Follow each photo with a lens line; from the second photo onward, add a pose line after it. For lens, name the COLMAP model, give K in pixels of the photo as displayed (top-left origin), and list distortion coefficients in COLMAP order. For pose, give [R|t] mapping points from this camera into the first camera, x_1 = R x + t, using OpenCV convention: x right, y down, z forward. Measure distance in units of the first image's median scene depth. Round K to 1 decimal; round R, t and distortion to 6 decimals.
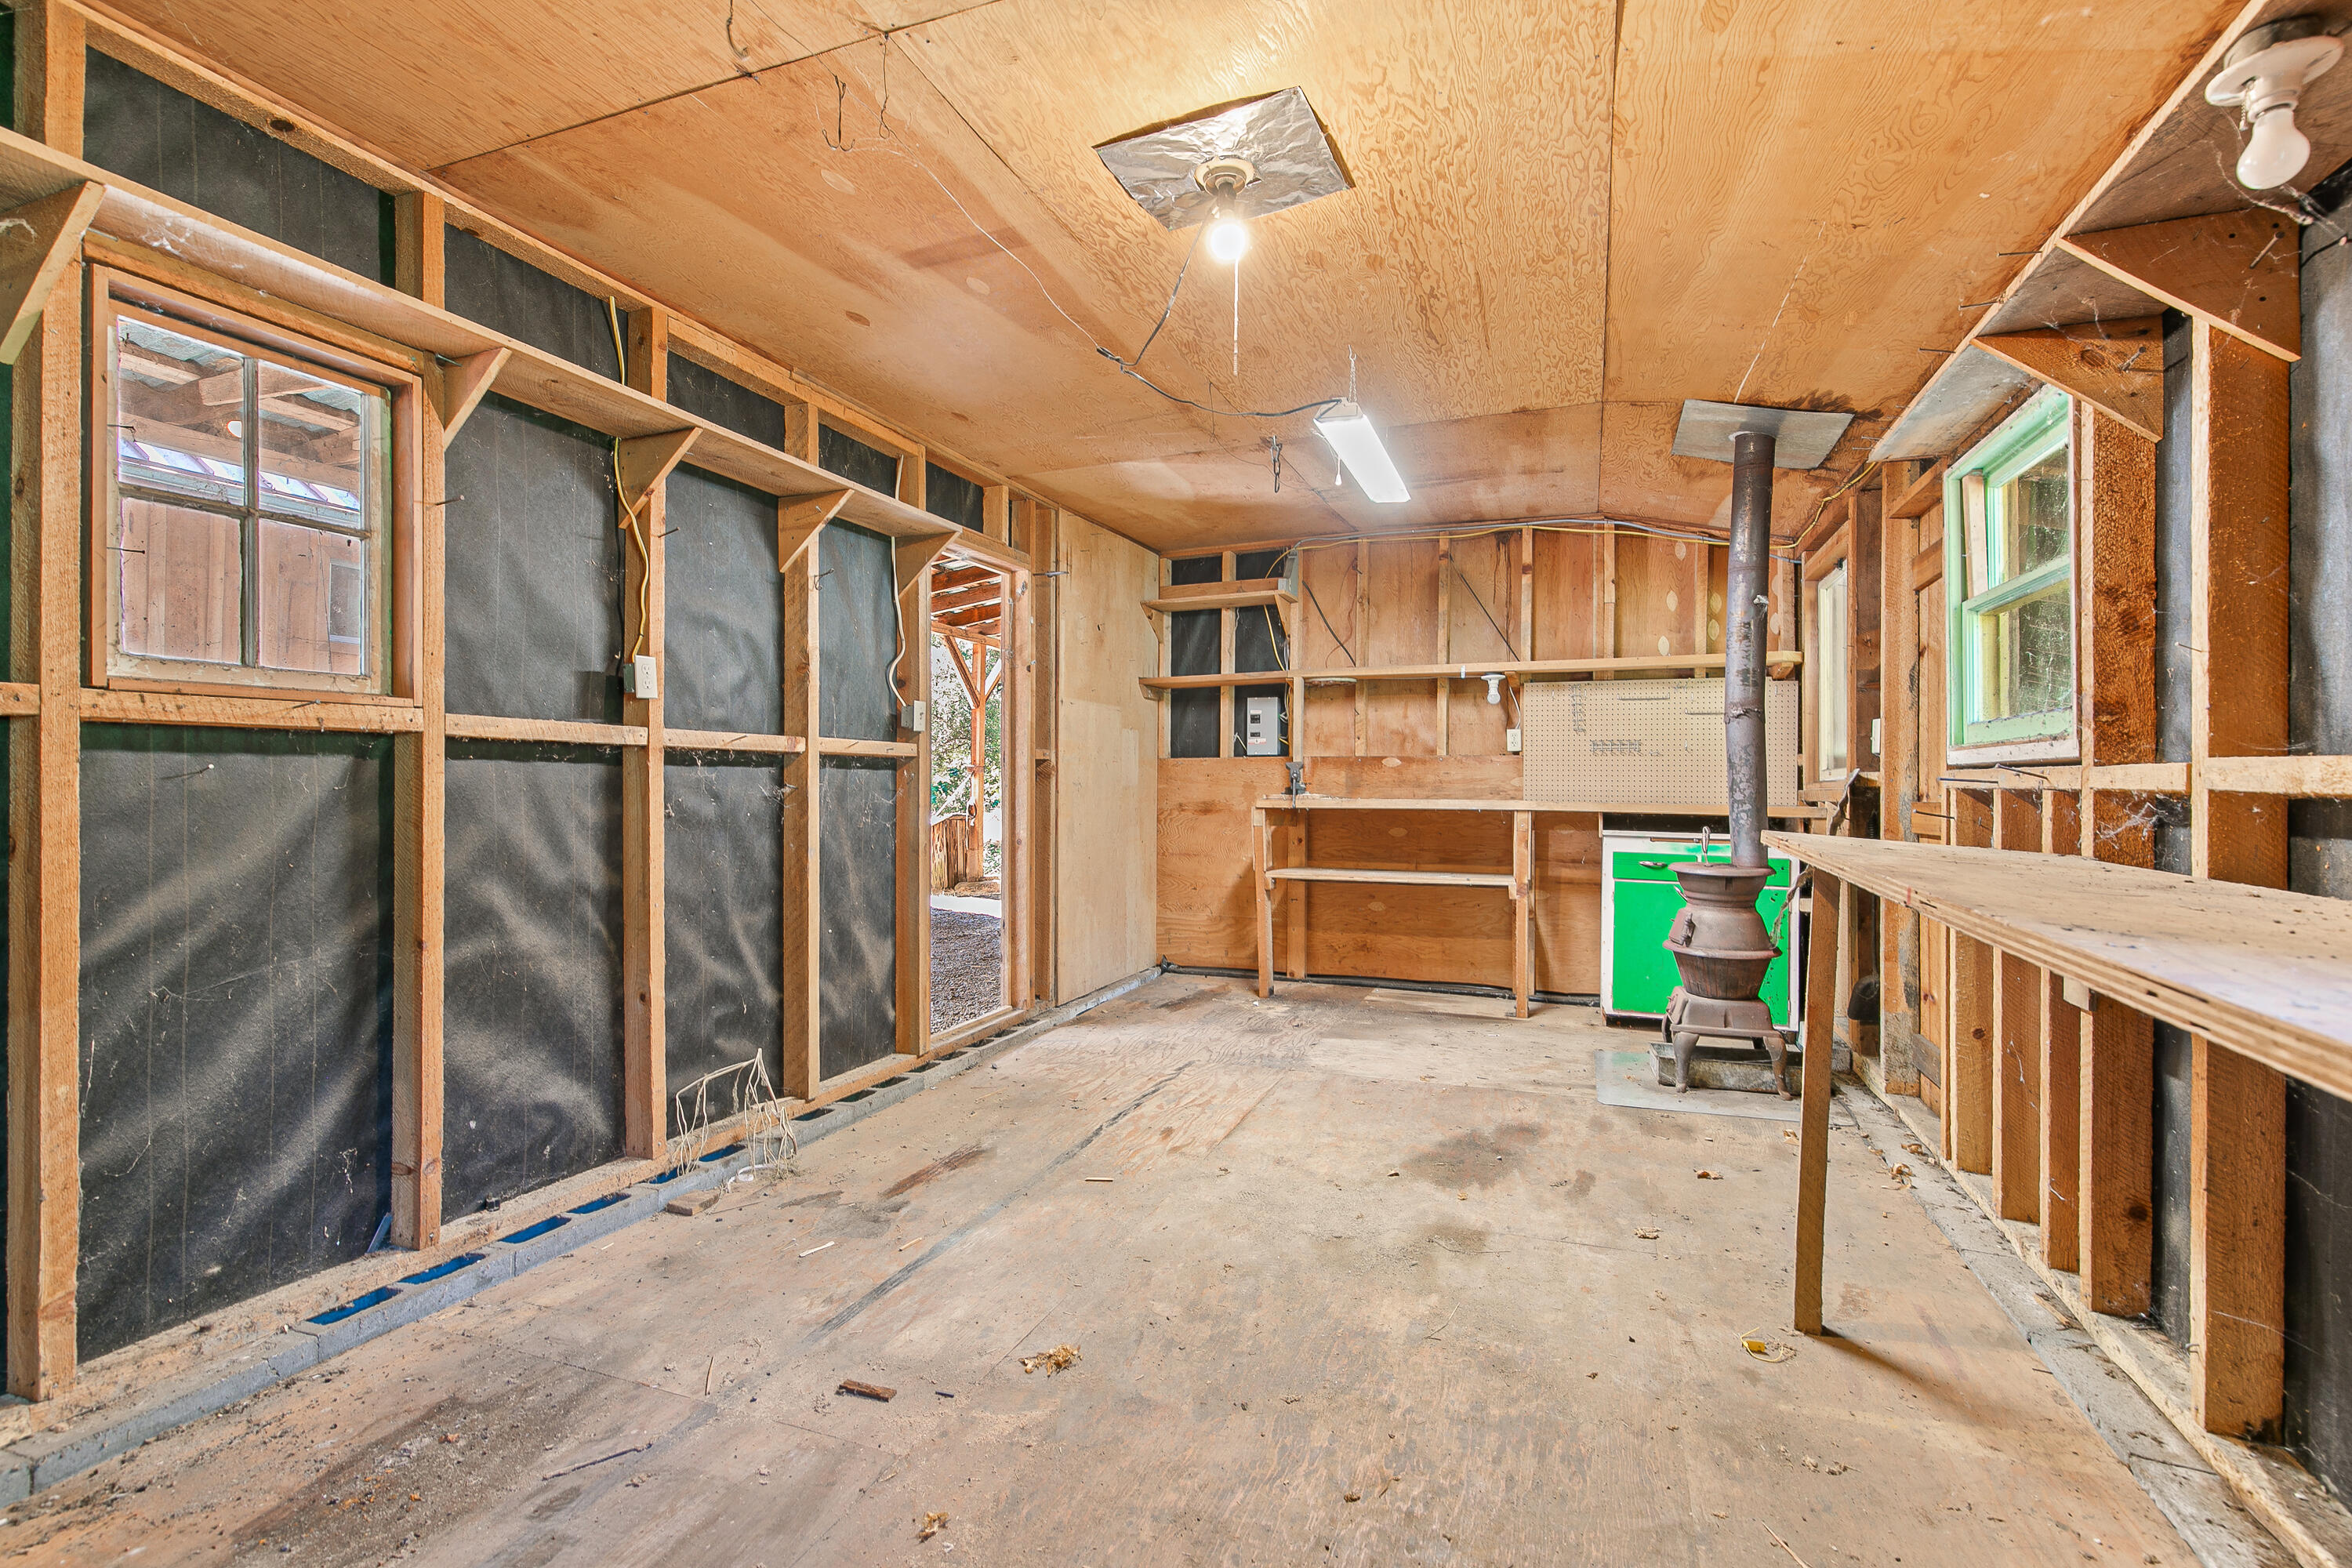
lens RADIAL K [[1070.9, 0, 1180.2], [0, 1070.9, 791.1], [0, 0, 1]] dist [0.009247, -0.000150]
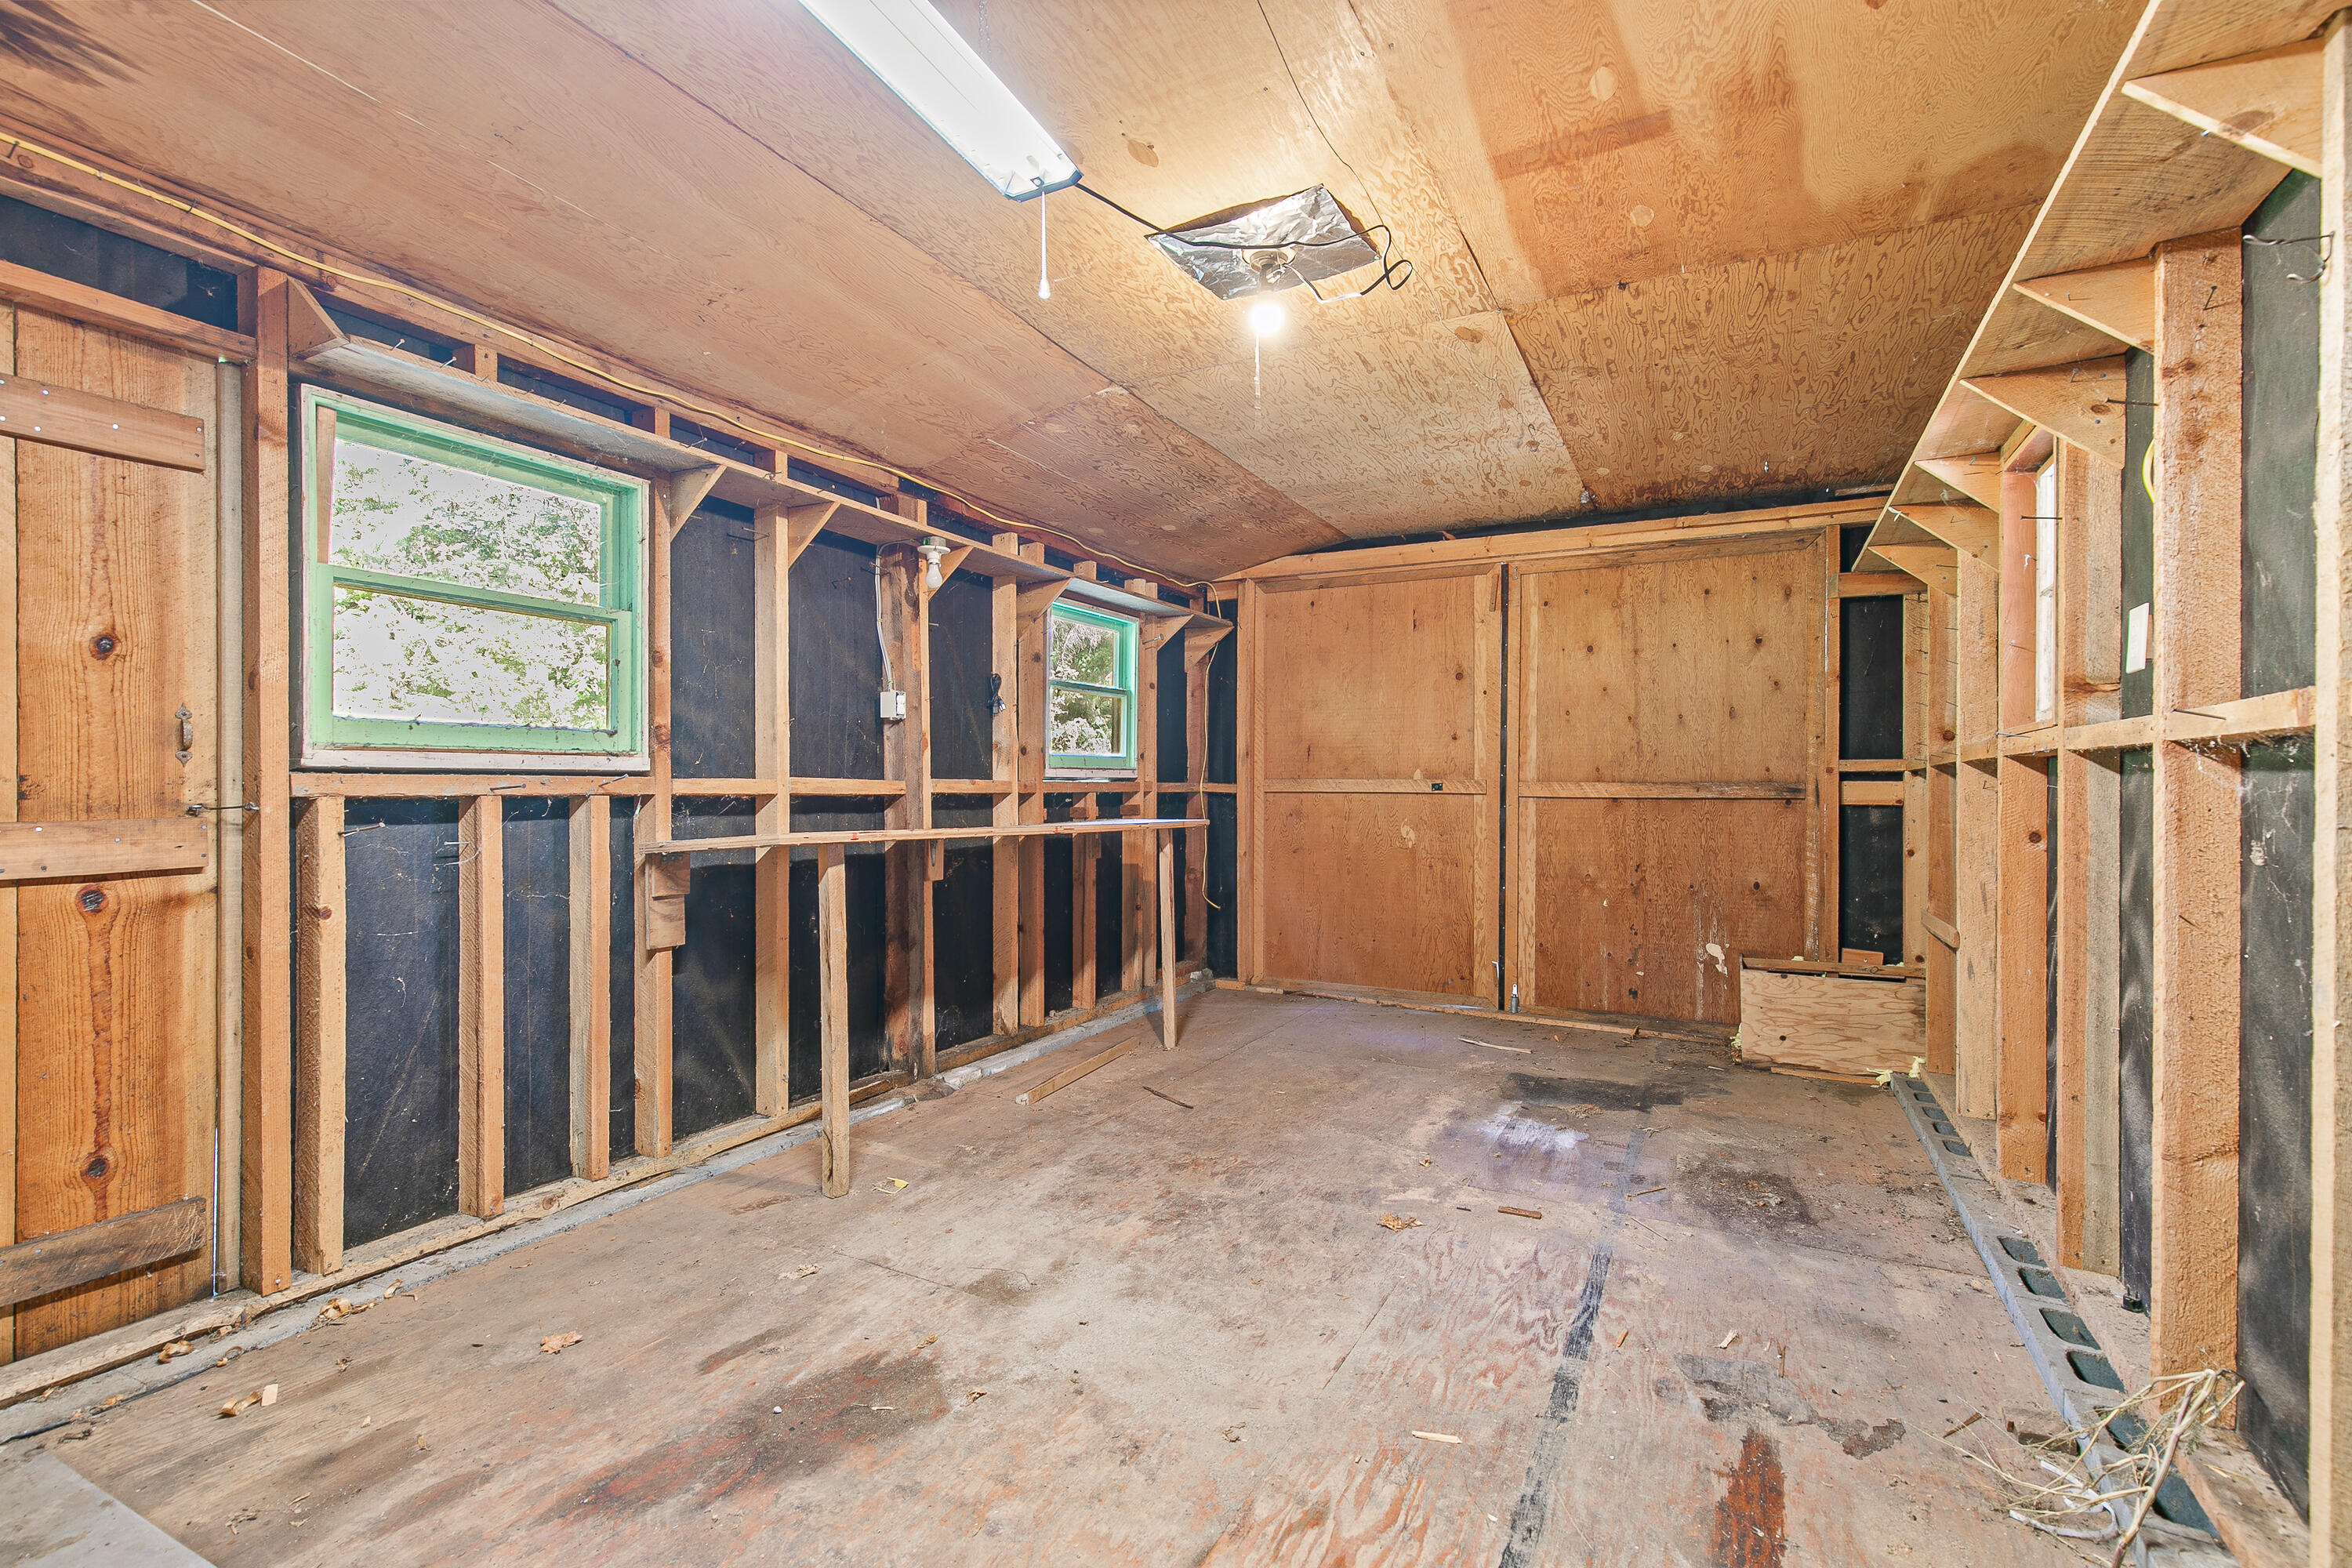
lens RADIAL K [[1070.9, 0, 1180.2], [0, 1070.9, 791.1], [0, 0, 1]] dist [0.009247, -0.000150]
pose [[-0.993775, -0.006837, 0.111196, 0.005396], [-0.005429, 0.999901, 0.012955, -0.020395], [-0.111273, 0.012271, -0.993714, 1.766015]]
